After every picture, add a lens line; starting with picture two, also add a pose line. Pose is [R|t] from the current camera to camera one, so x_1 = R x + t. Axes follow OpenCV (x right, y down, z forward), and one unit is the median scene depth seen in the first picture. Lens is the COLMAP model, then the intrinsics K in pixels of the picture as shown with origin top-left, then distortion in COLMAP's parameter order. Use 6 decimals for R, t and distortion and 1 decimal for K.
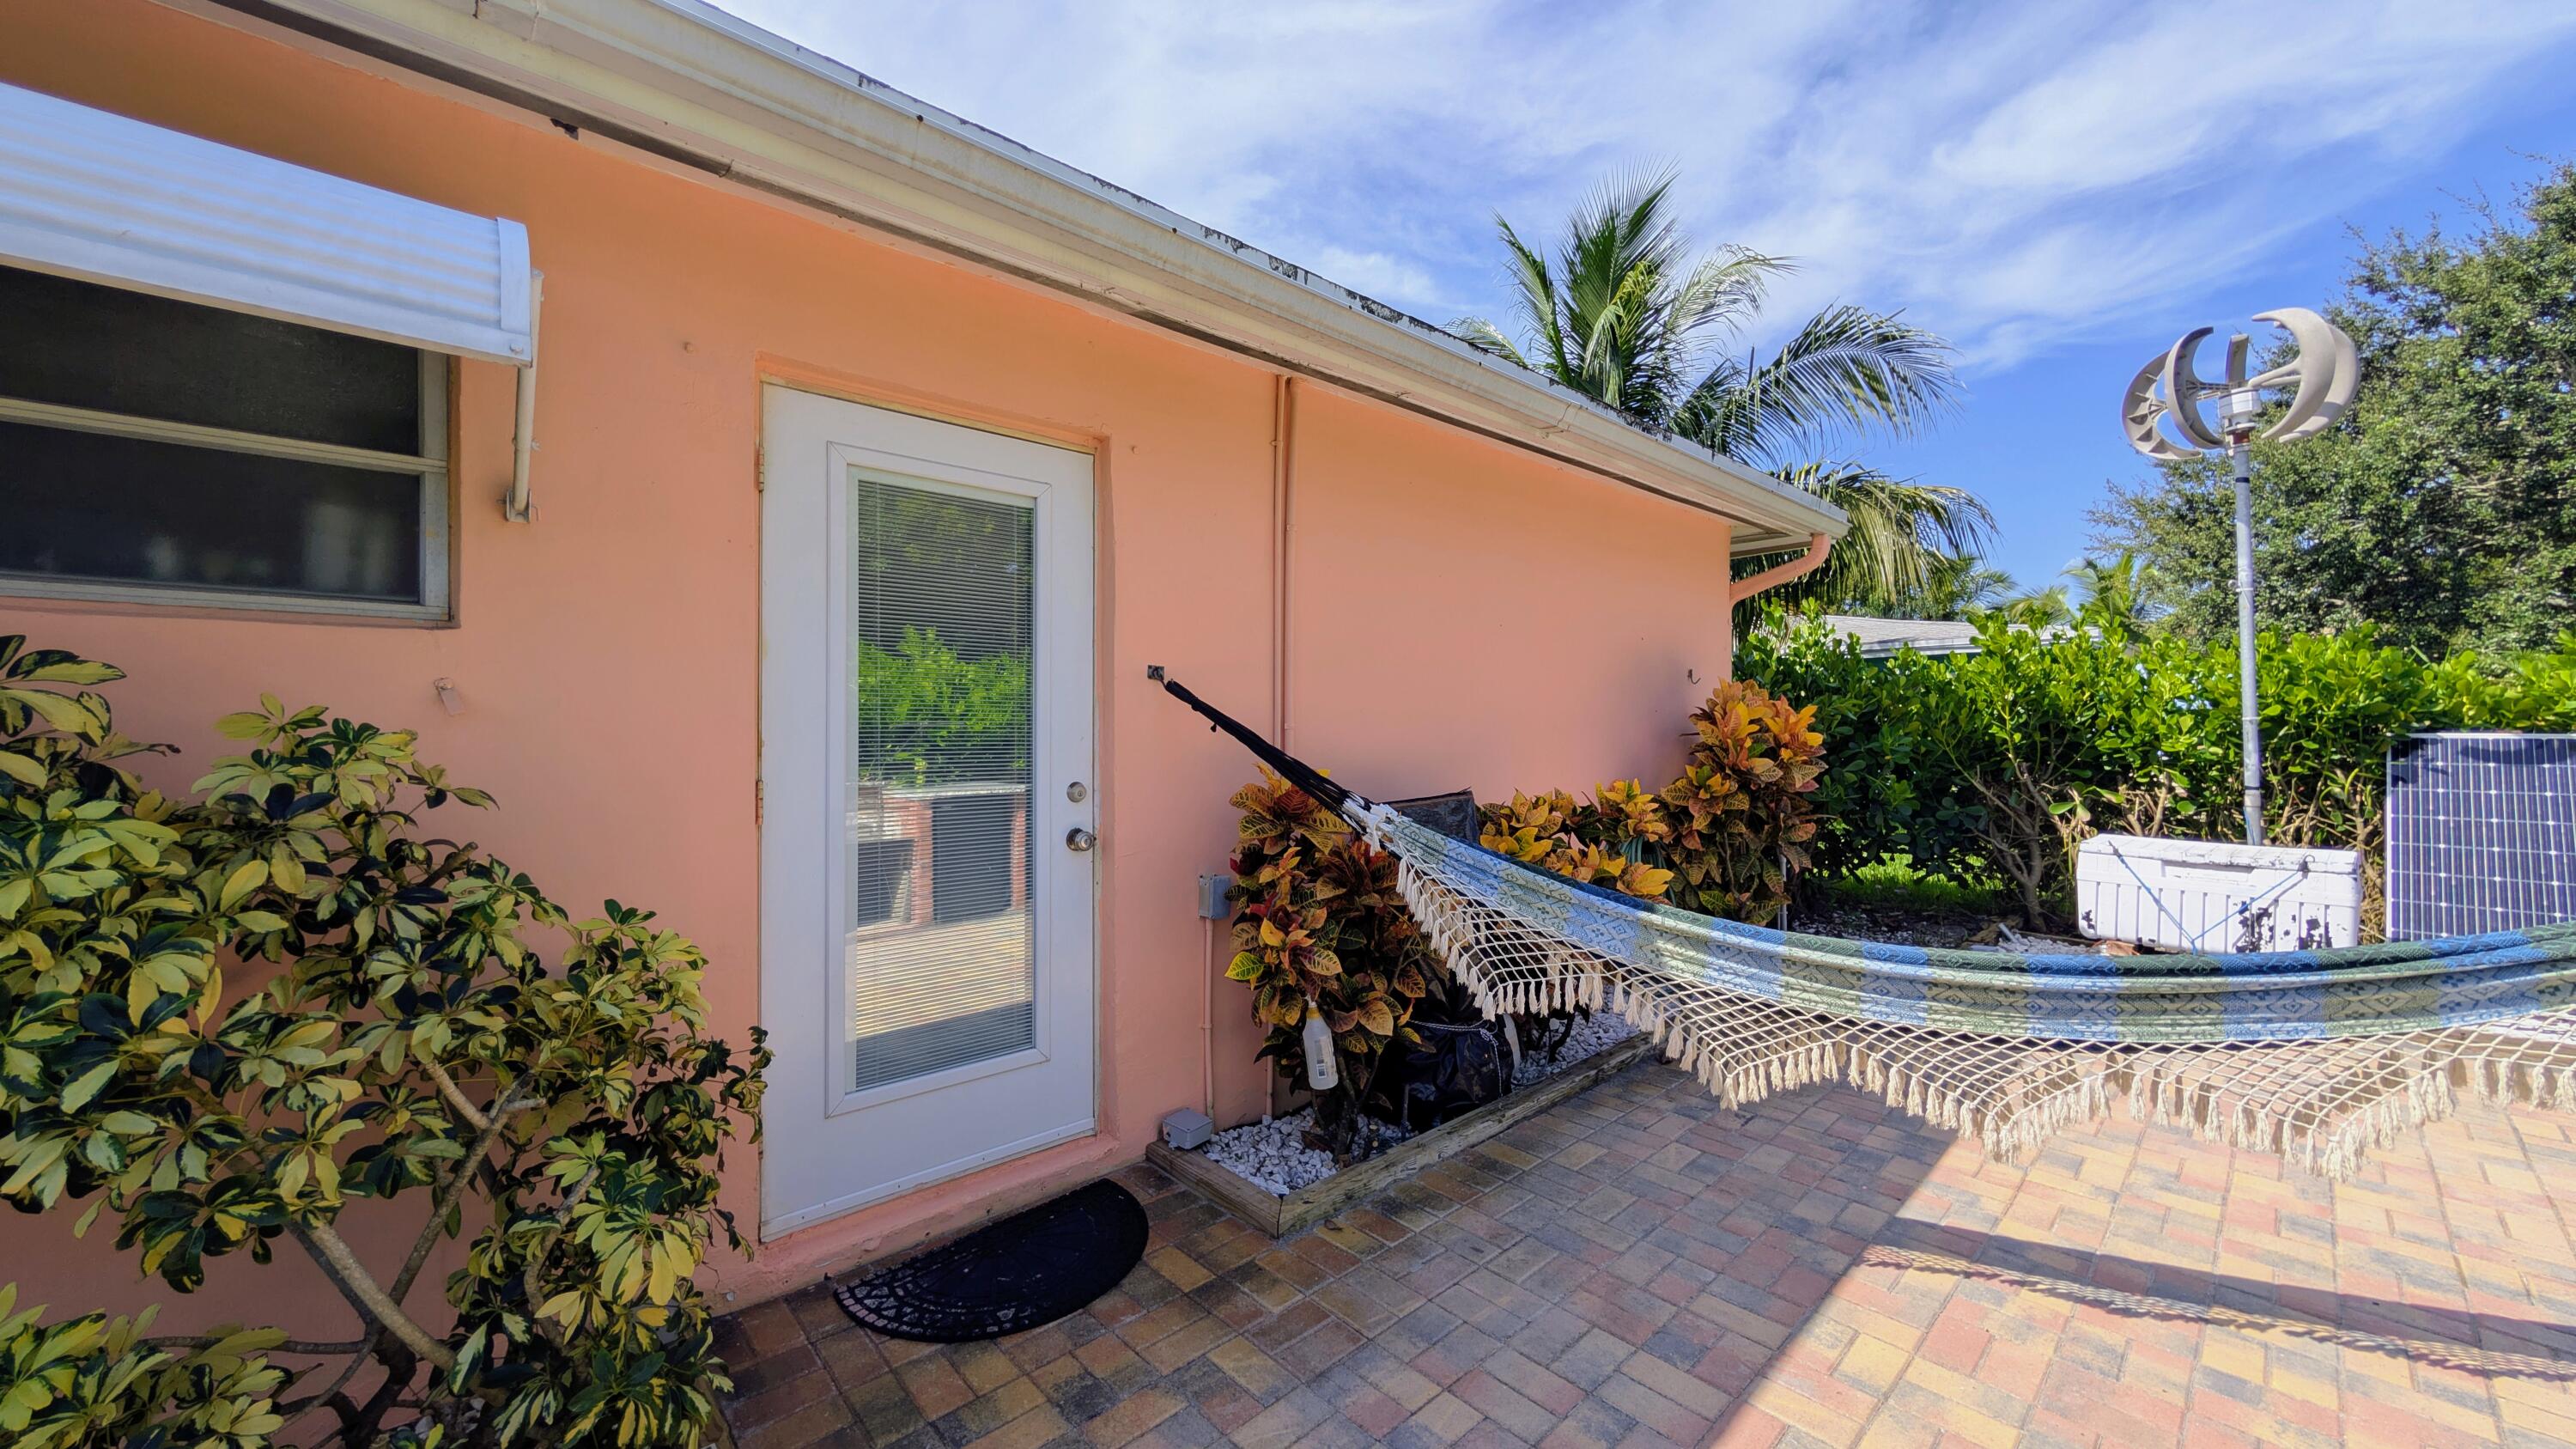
lens RADIAL K [[940.4, 0, 1288.0], [0, 940.4, 724.5], [0, 0, 1]] dist [0.001064, 0.000220]
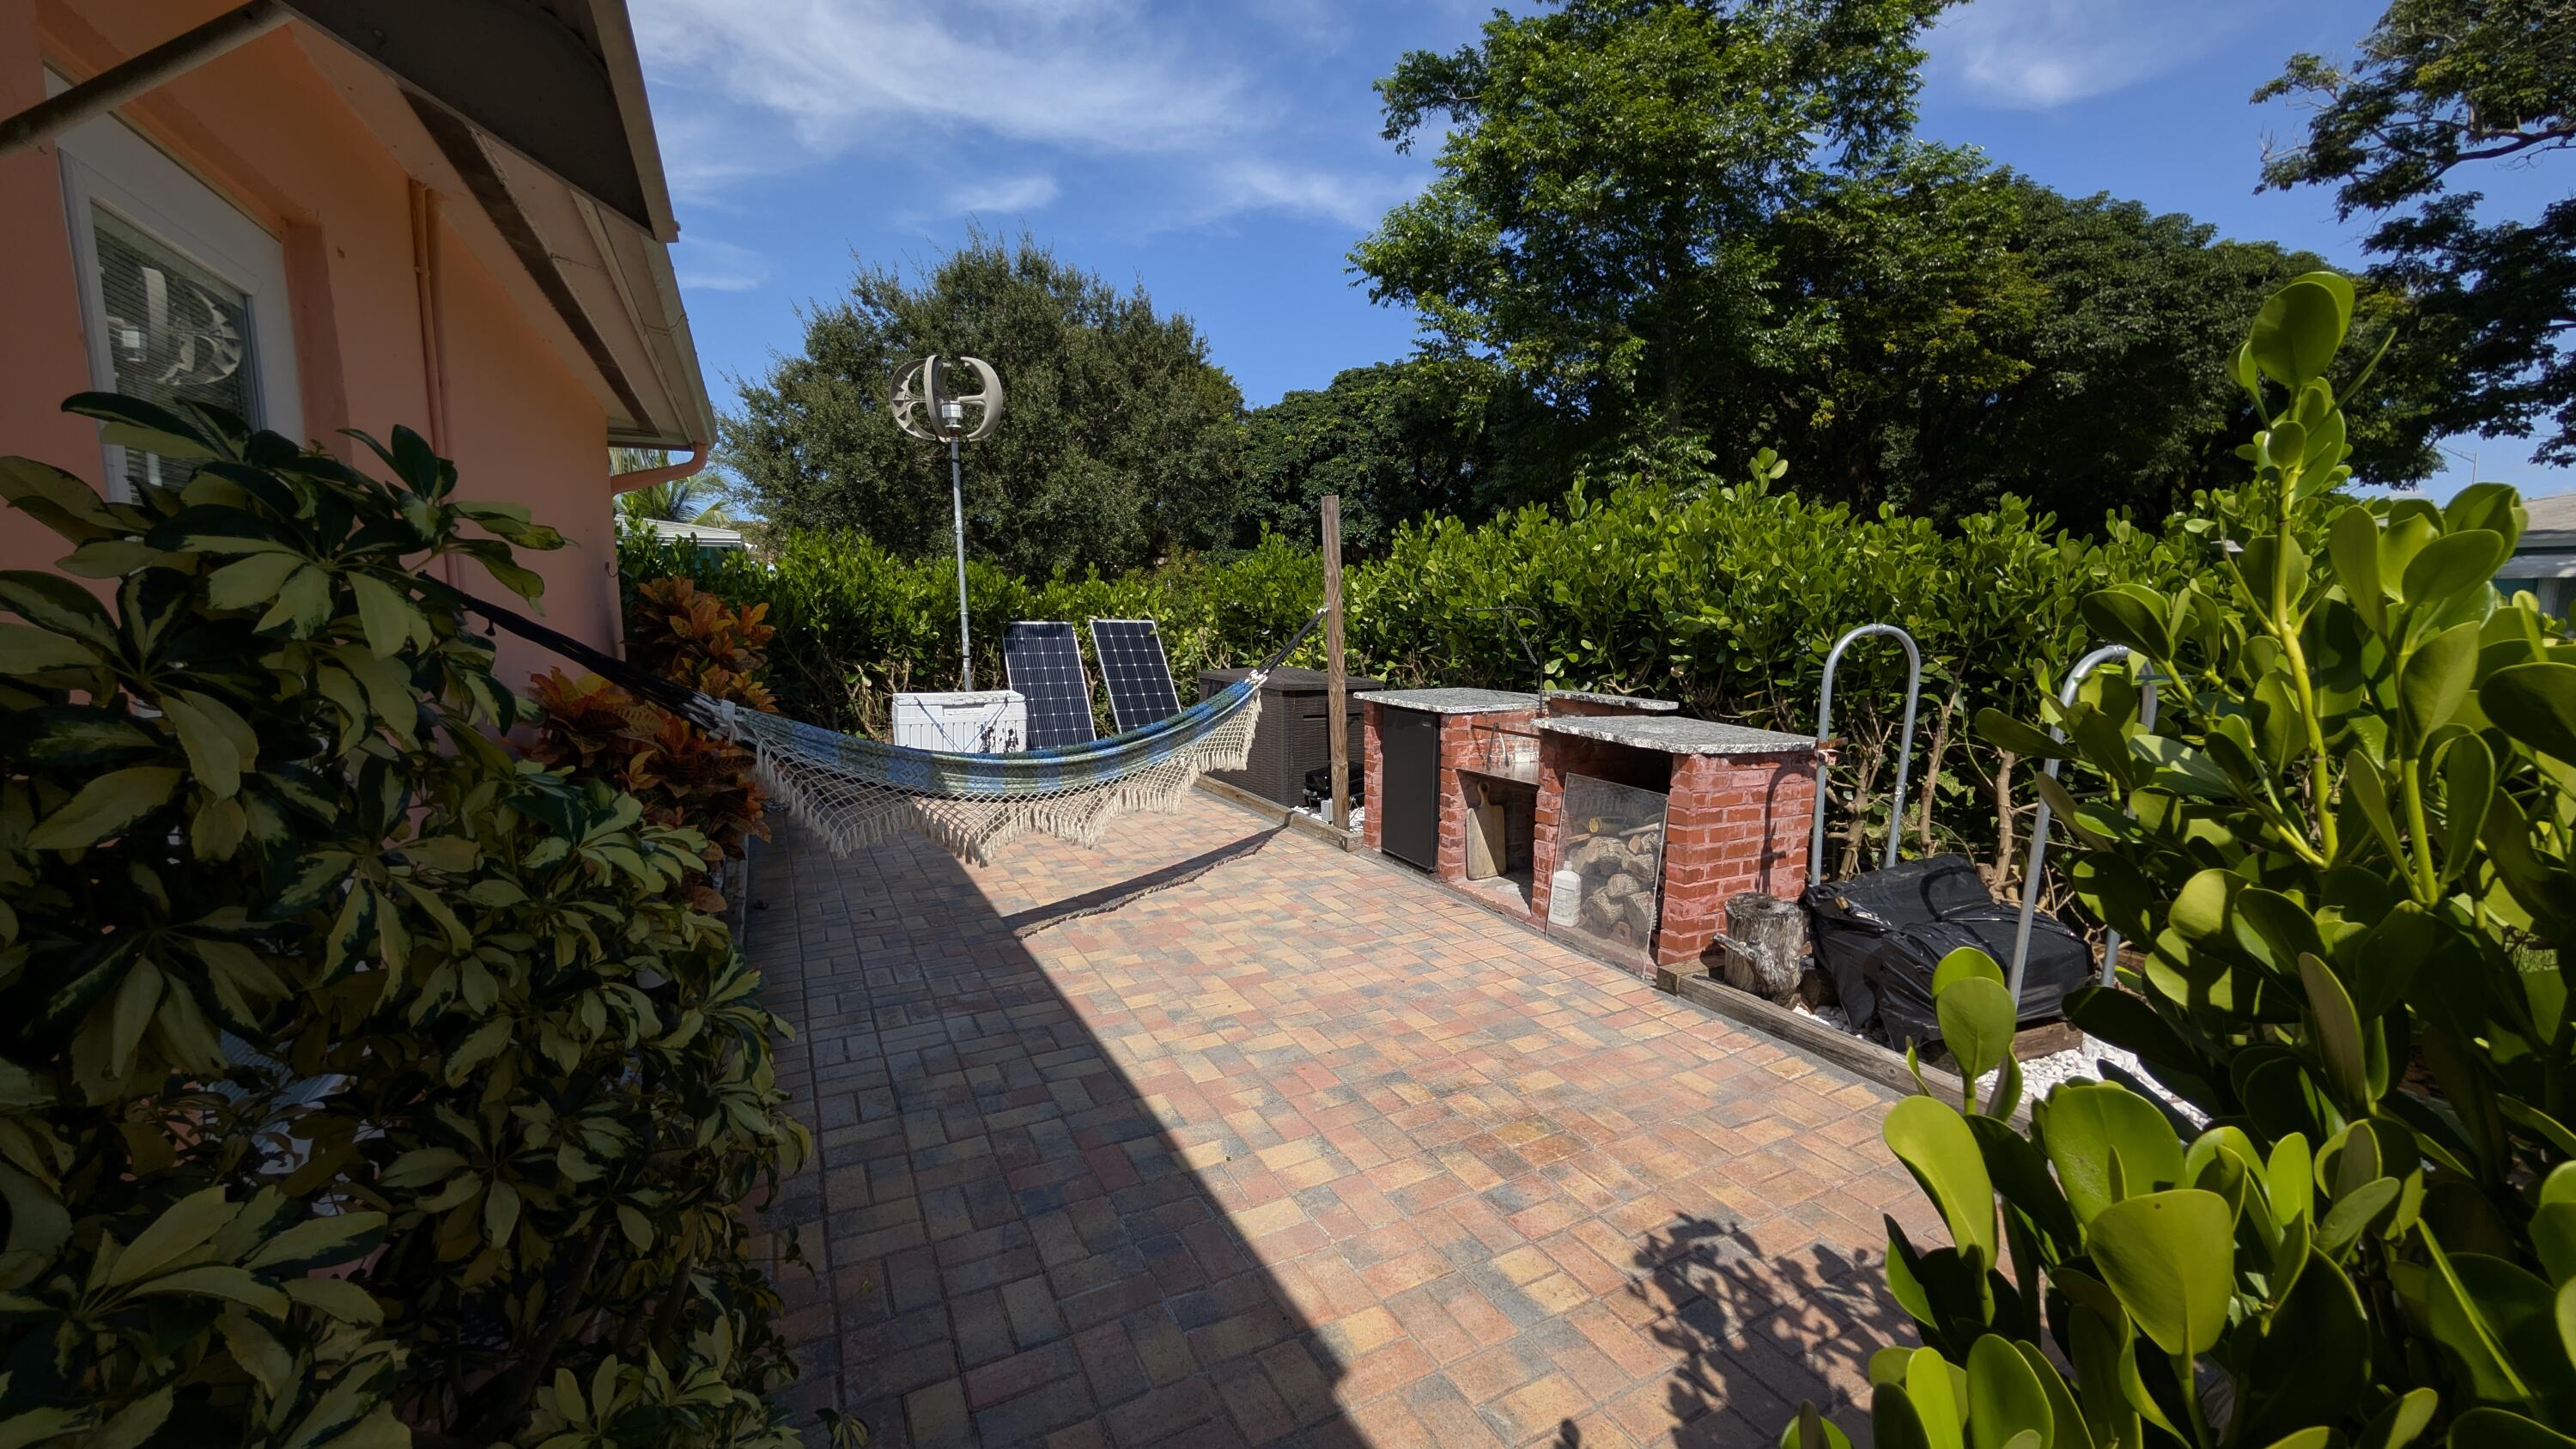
lens RADIAL K [[975.1, 0, 1280.5], [0, 975.1, 727.0], [0, 0, 1]] dist [0.000796, 0.000232]
pose [[0.250605, -0.112534, 0.961527, -0.857619], [-0.003097, 0.993123, 0.117039, -0.019047], [-0.968085, -0.032308, 0.248532, 0.101126]]
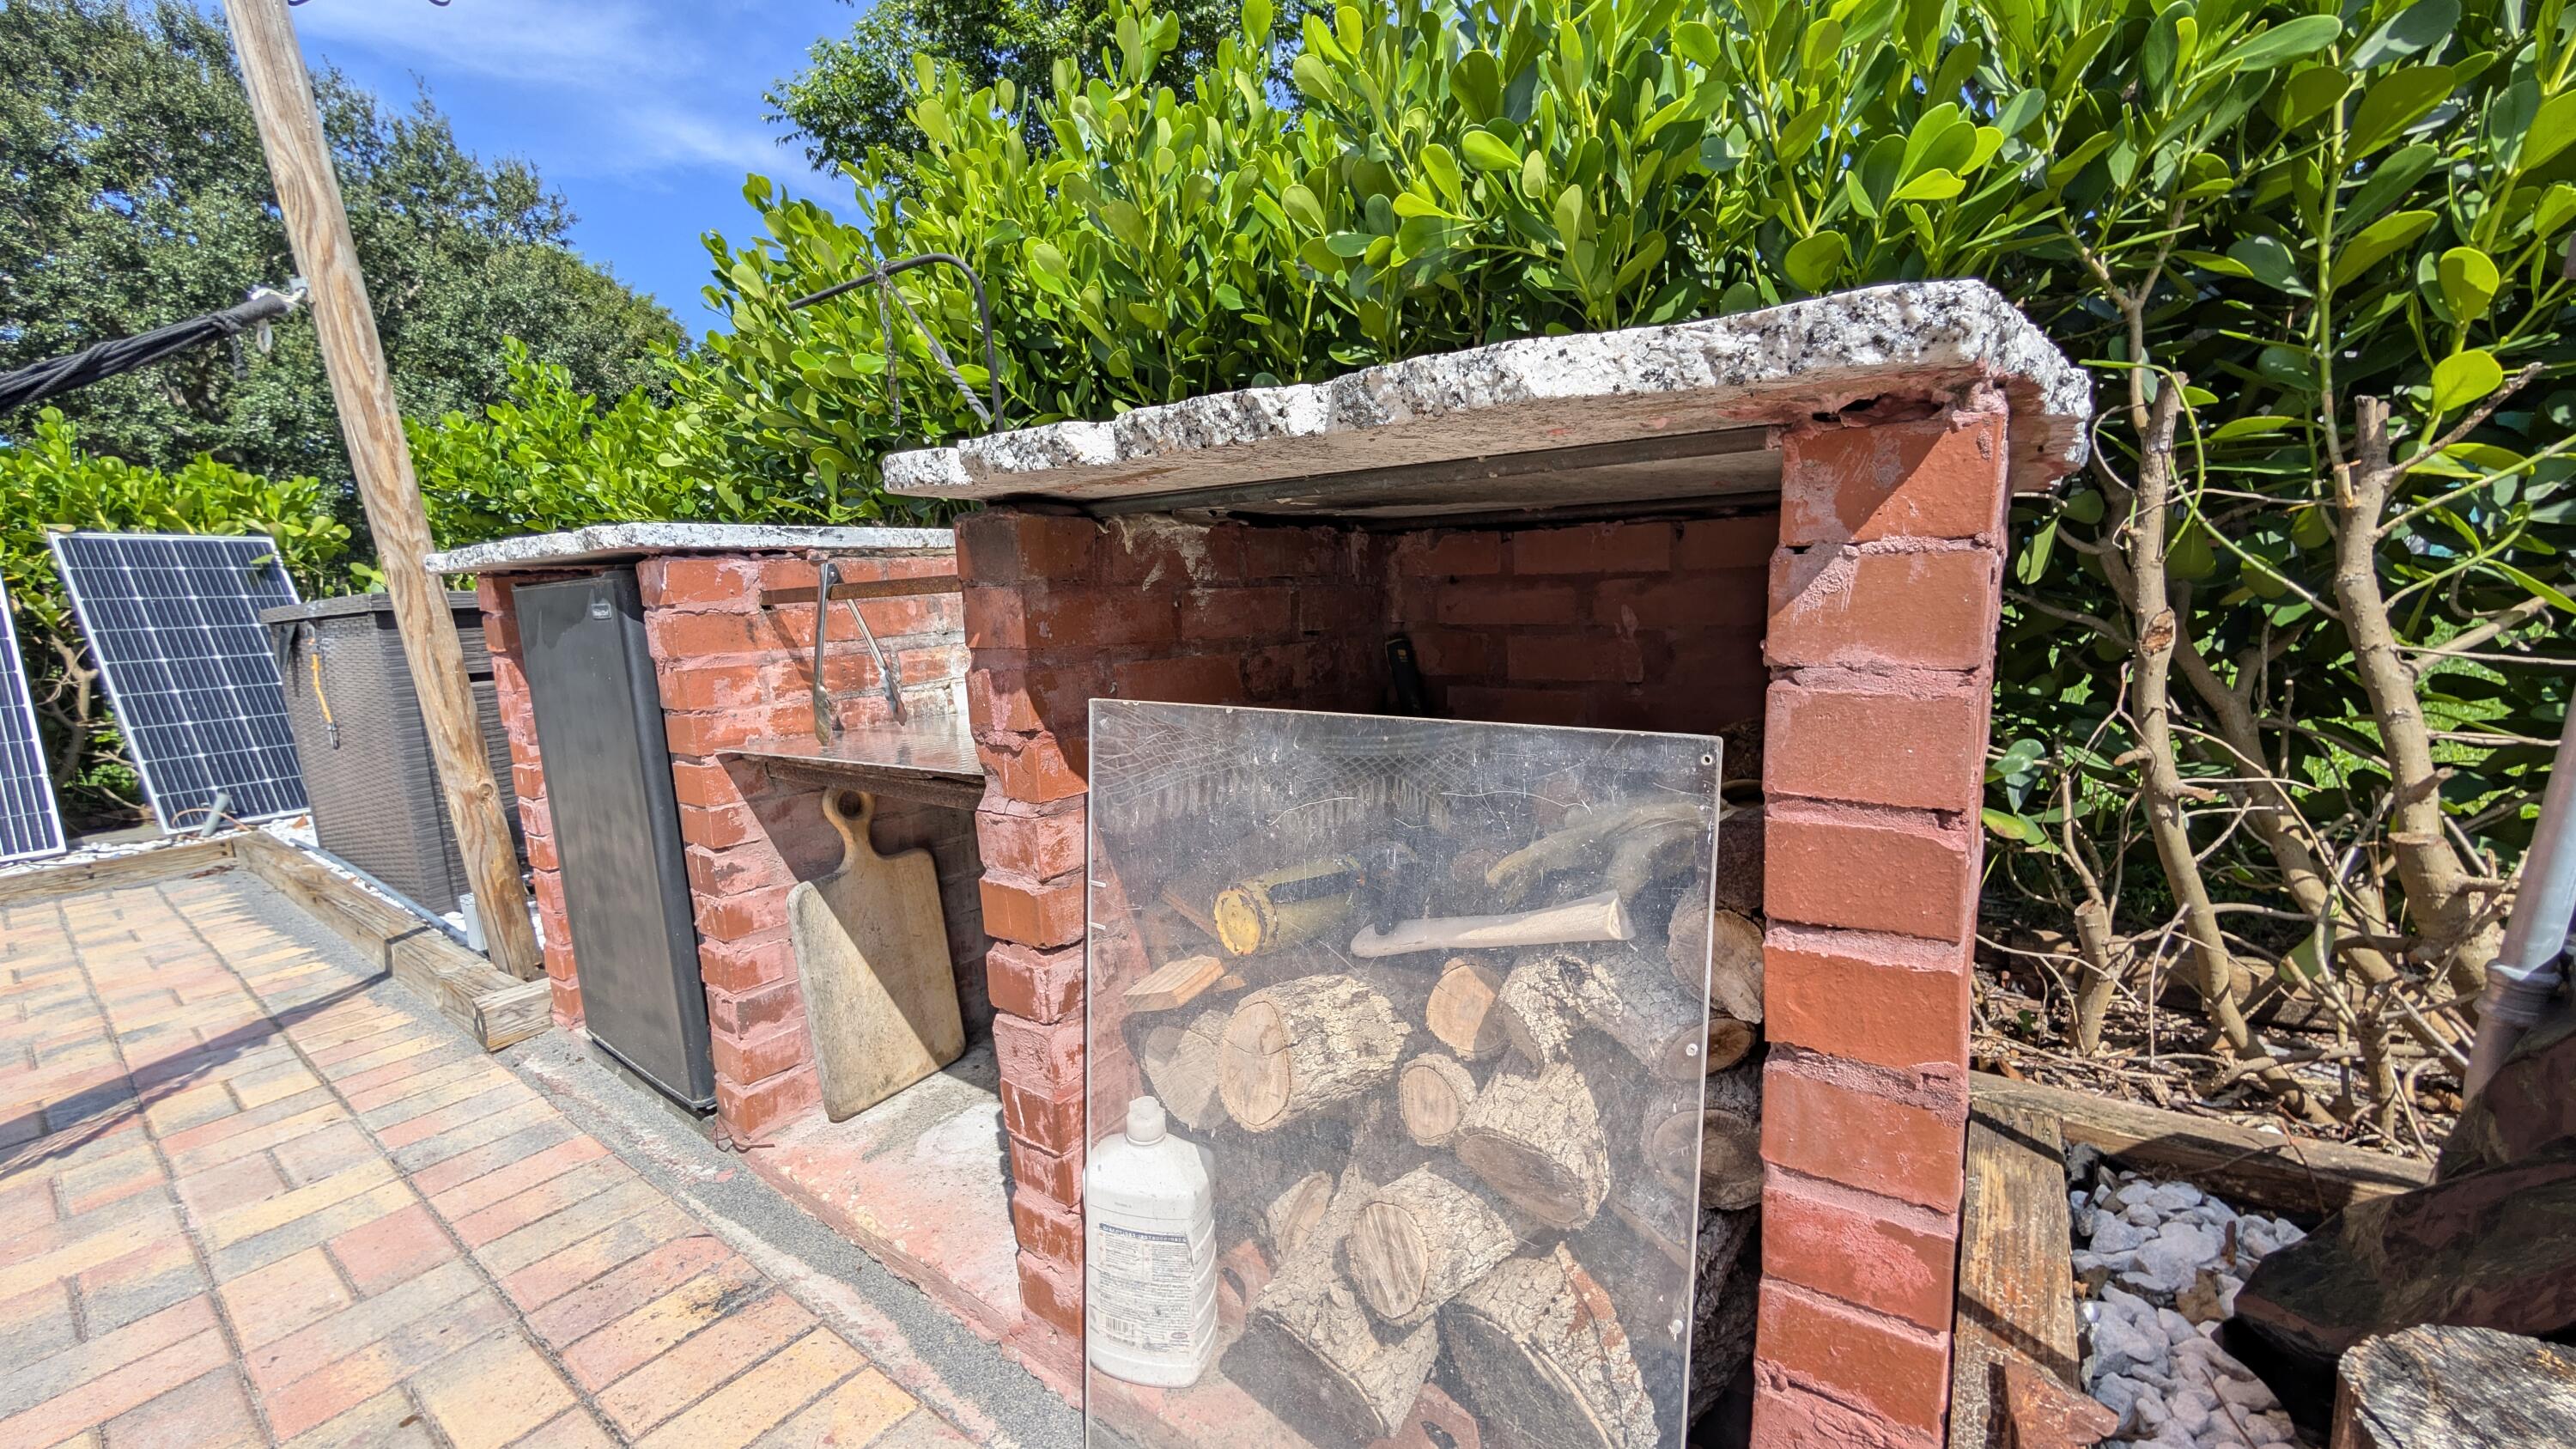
lens RADIAL K [[975.1, 0, 1280.5], [0, 975.1, 727.0], [0, 0, 1]] dist [0.000796, 0.000232]
pose [[-0.195061, -0.127621, 0.972453, 0.486342], [0.057116, 0.988337, 0.141163, 0.213288], [-0.979127, 0.083078, -0.185497, 0.038847]]
